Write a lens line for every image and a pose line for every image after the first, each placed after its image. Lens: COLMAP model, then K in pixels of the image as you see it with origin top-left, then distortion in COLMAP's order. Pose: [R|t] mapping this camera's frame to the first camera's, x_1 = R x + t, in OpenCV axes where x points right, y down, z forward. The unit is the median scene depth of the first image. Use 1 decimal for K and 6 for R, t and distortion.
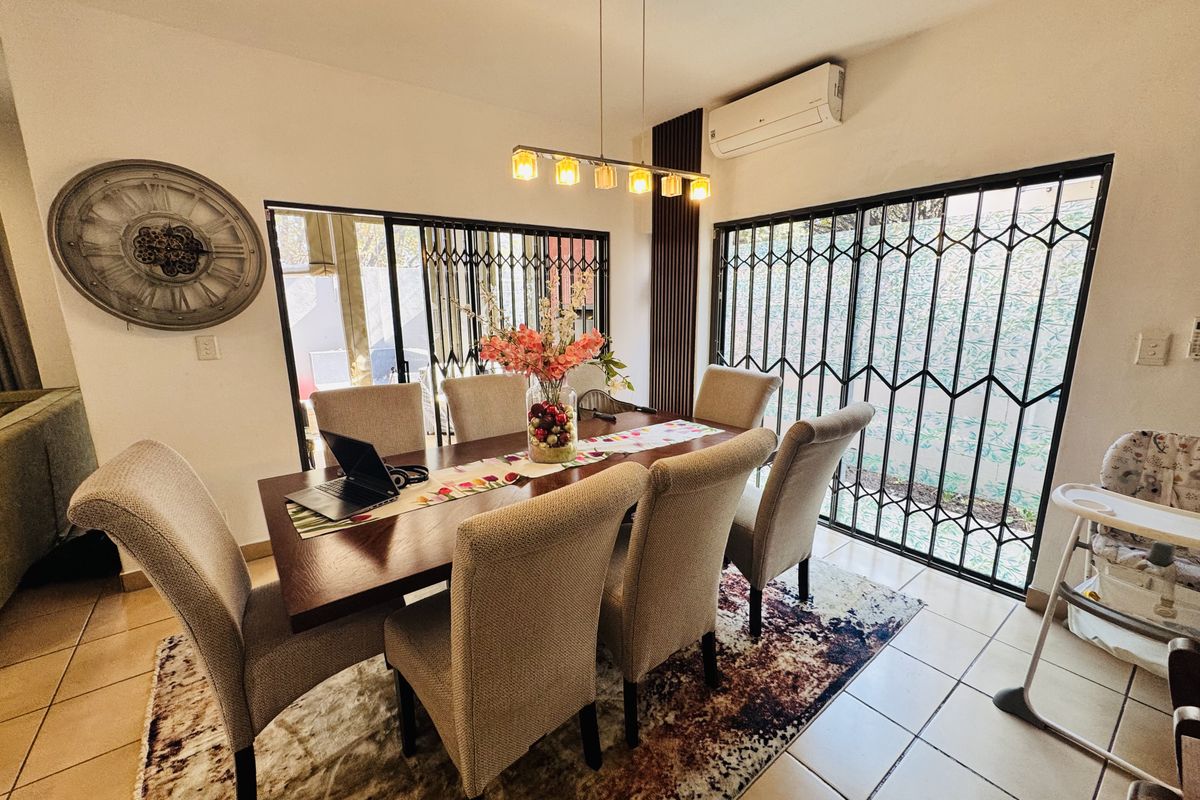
lens RADIAL K [[475.0, 0, 600.0], [0, 475.0, 400.0], [0, 0, 1]] dist [-0.014593, -0.000014]
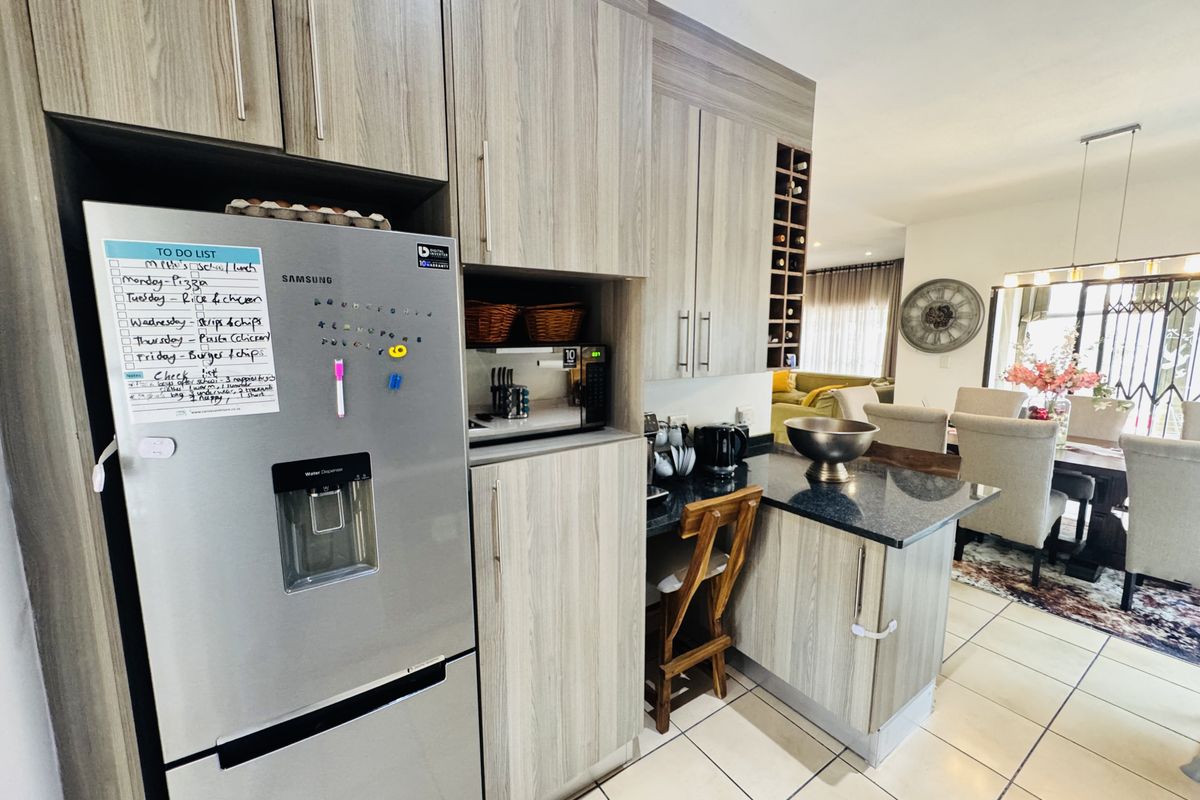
lens RADIAL K [[475.0, 0, 600.0], [0, 475.0, 400.0], [0, 0, 1]] dist [-0.014593, -0.000014]
pose [[-0.069298, 0.131584, -0.988880, 1.422974], [-0.199184, 0.969478, 0.142961, 0.057819], [0.977509, 0.206876, -0.040973, -0.376947]]
